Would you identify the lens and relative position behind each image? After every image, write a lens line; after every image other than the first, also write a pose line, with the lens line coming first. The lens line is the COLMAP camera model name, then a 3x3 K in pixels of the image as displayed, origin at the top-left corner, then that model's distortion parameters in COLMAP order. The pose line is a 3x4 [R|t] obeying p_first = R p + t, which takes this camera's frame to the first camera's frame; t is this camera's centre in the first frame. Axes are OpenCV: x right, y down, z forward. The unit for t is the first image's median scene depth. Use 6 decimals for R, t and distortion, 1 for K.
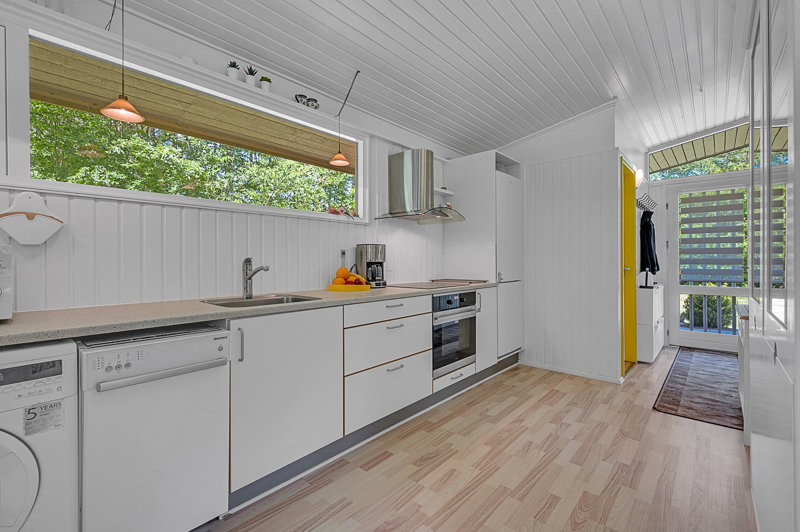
lens RADIAL K [[355.3, 0, 400.3], [0, 355.3, 263.7], [0, 0, 1]] dist [0.004268, 0.000509]
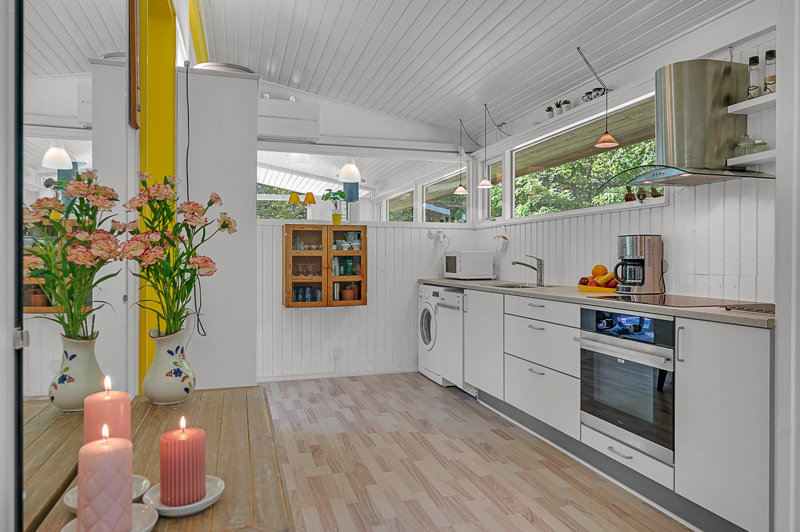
lens RADIAL K [[512.3, 0, 399.8], [0, 512.3, 261.5], [0, 0, 1]] dist [-0.002560, 0.000000]
pose [[-0.514458, 0.006878, -0.857488, 1.366964], [-0.008253, 0.999882, 0.012971, -0.012458], [0.857476, 0.013750, -0.514341, 1.420514]]
